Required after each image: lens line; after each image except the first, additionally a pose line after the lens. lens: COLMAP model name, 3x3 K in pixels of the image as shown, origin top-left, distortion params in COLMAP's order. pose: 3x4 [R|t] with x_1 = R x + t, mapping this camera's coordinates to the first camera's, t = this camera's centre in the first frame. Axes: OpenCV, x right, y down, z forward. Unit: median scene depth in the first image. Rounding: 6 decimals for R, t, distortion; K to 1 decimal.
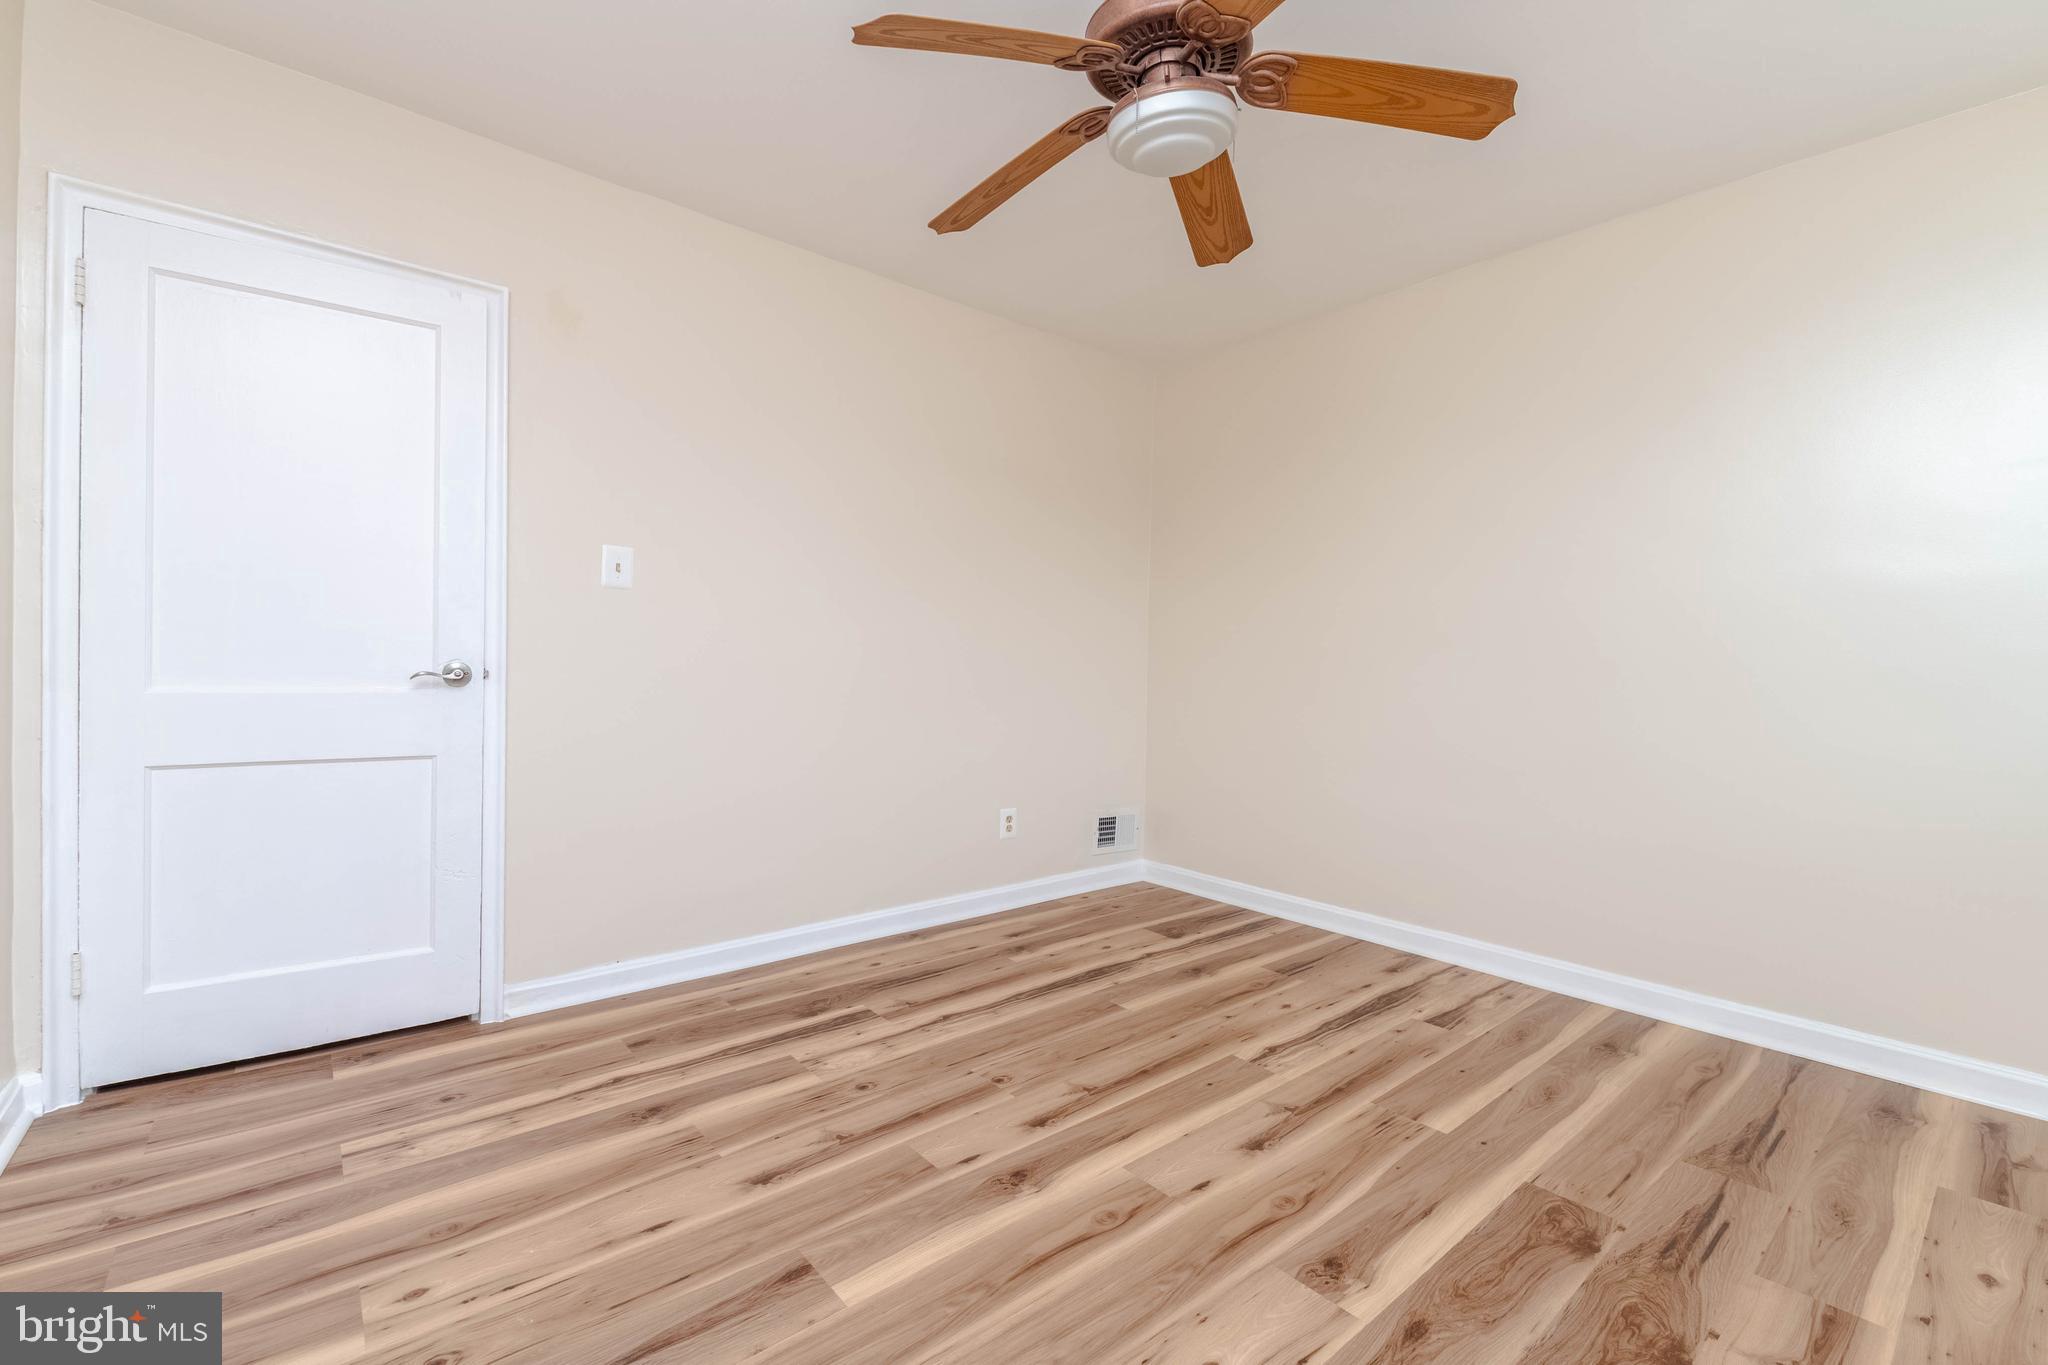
lens RADIAL K [[871.4, 0, 1019.8], [0, 871.4, 674.5], [0, 0, 1]] dist [-0.001070, -0.003557]
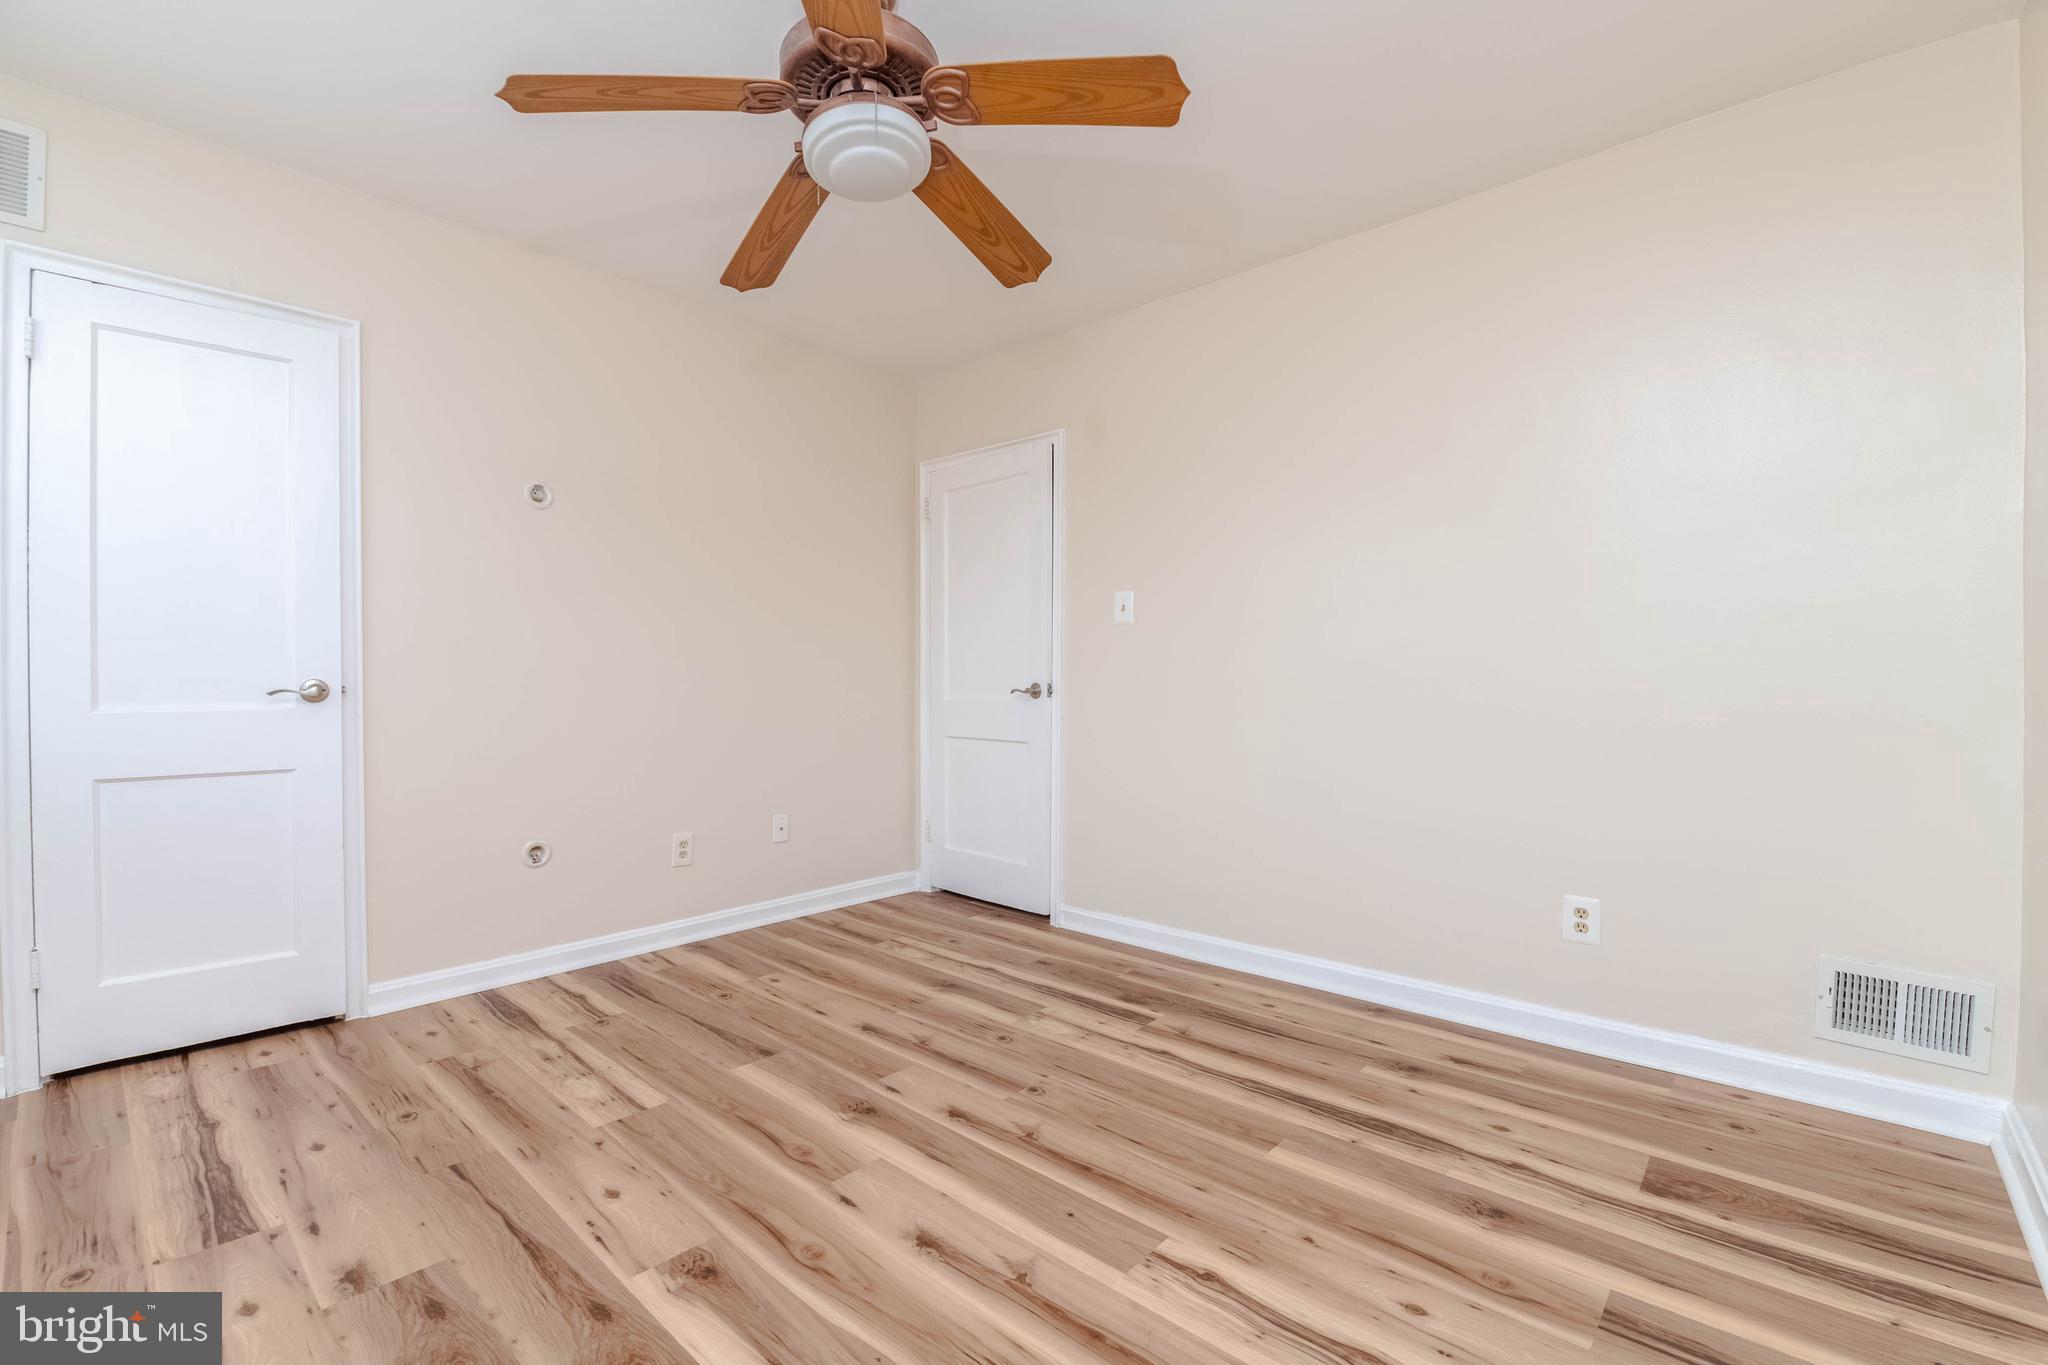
lens RADIAL K [[871.4, 0, 1034.3], [0, 871.4, 685.9], [0, 0, 1]] dist [-0.001070, -0.003557]
pose [[0.152550, -0.008650, -0.988258, 0.953155], [-0.006107, 0.999934, -0.009695, 0.006471], [0.988277, 0.007514, 0.152487, 0.818823]]
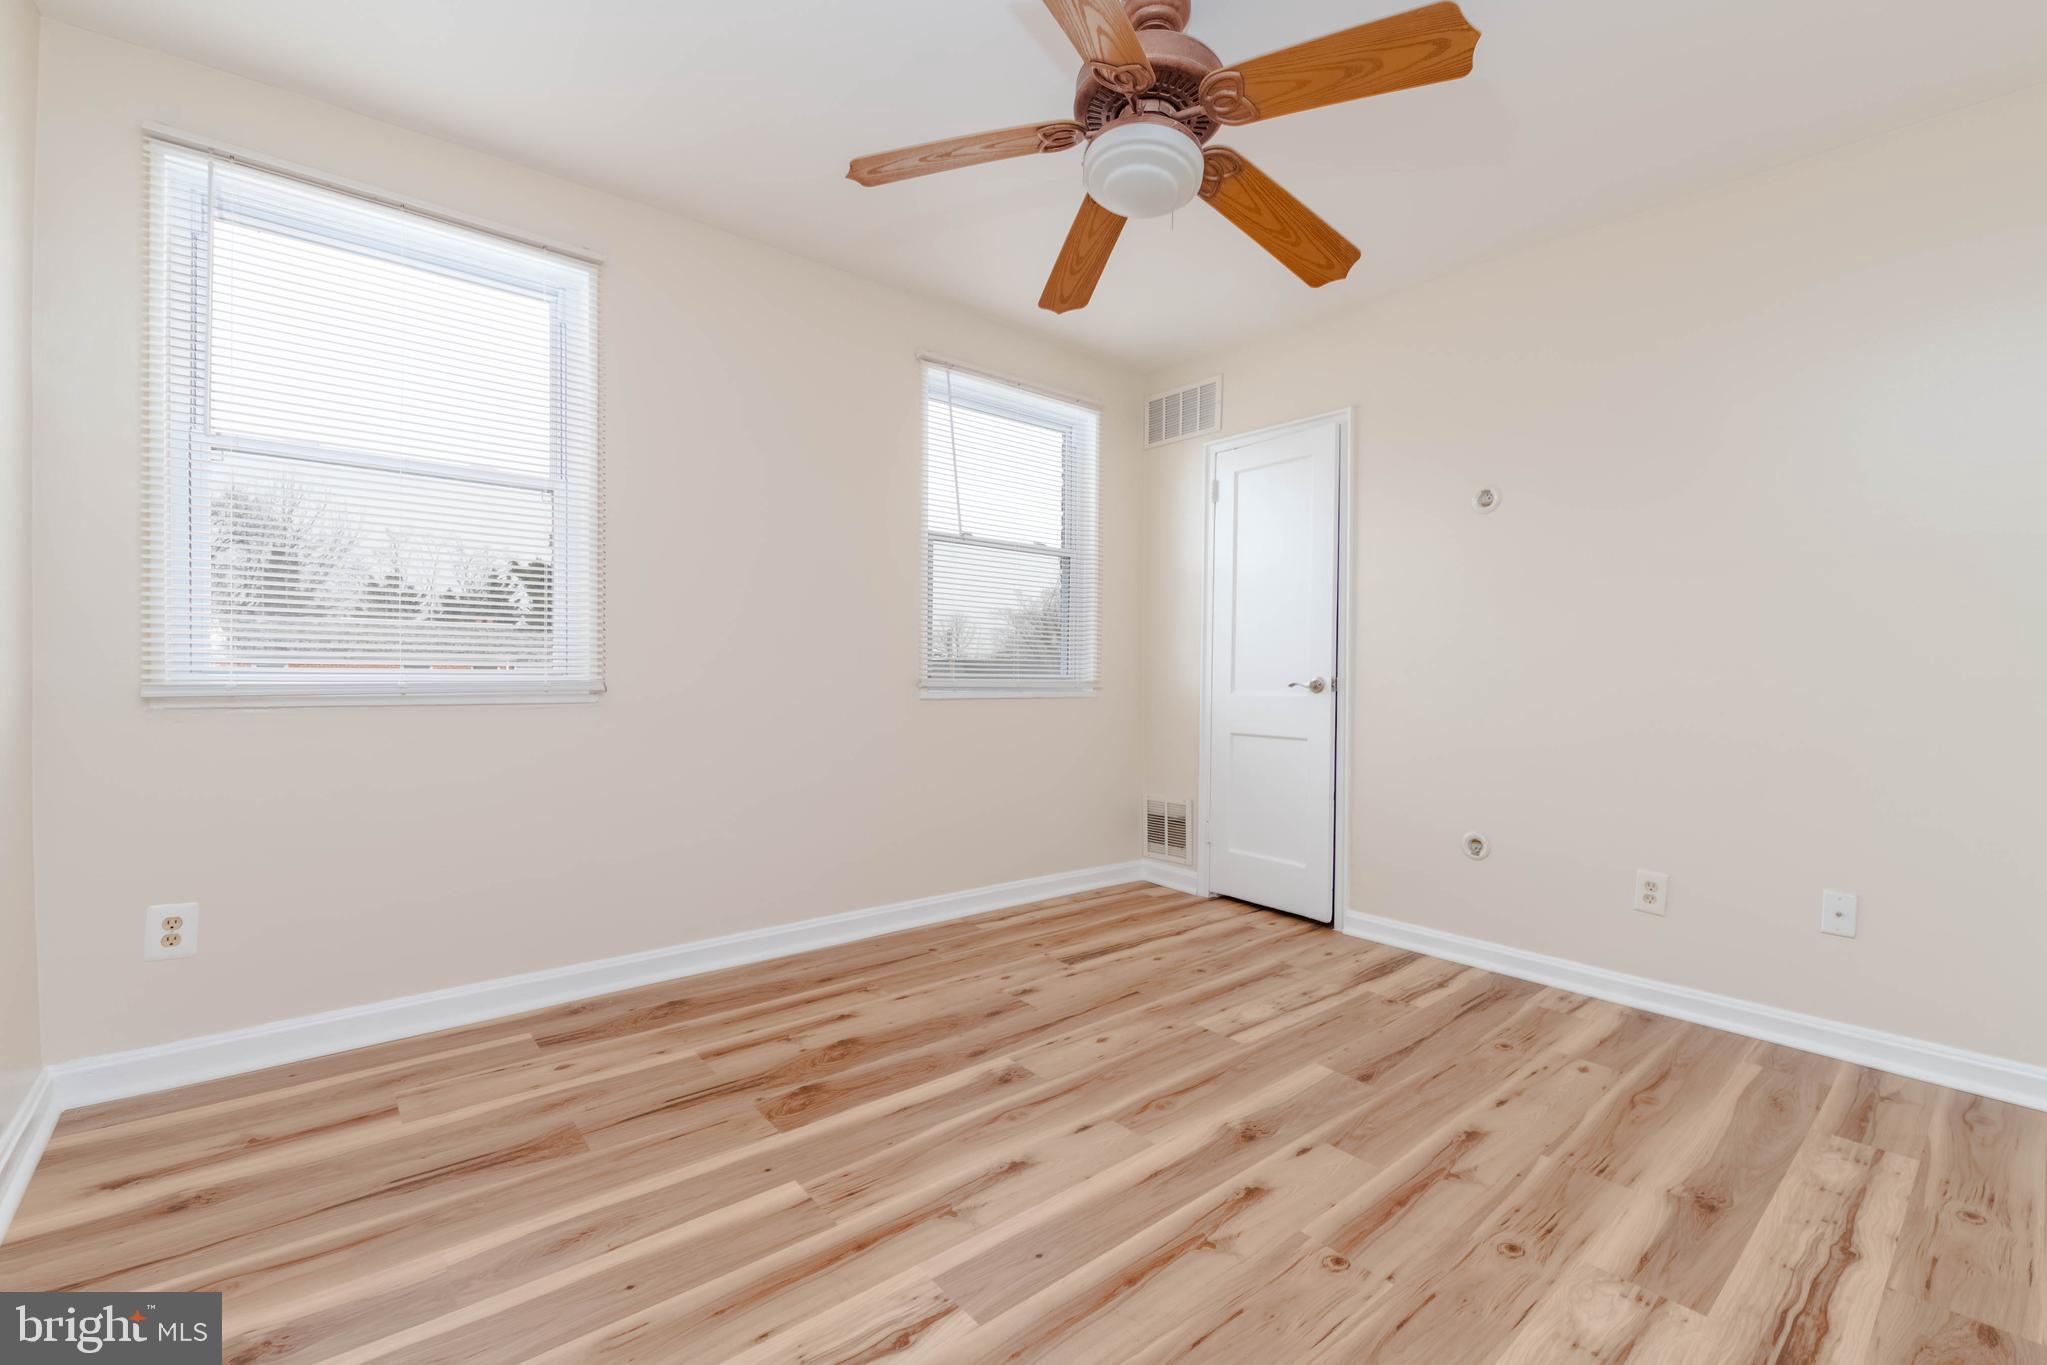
lens RADIAL K [[871.0, 0, 1037.2], [0, 871.0, 678.8], [0, 0, 1]] dist [-0.001070, -0.003557]
pose [[-0.999286, -0.031825, -0.020355, 0.240581], [-0.032041, 0.999433, 0.010352, -0.002249], [0.020014, 0.010997, -0.999739, 1.642644]]
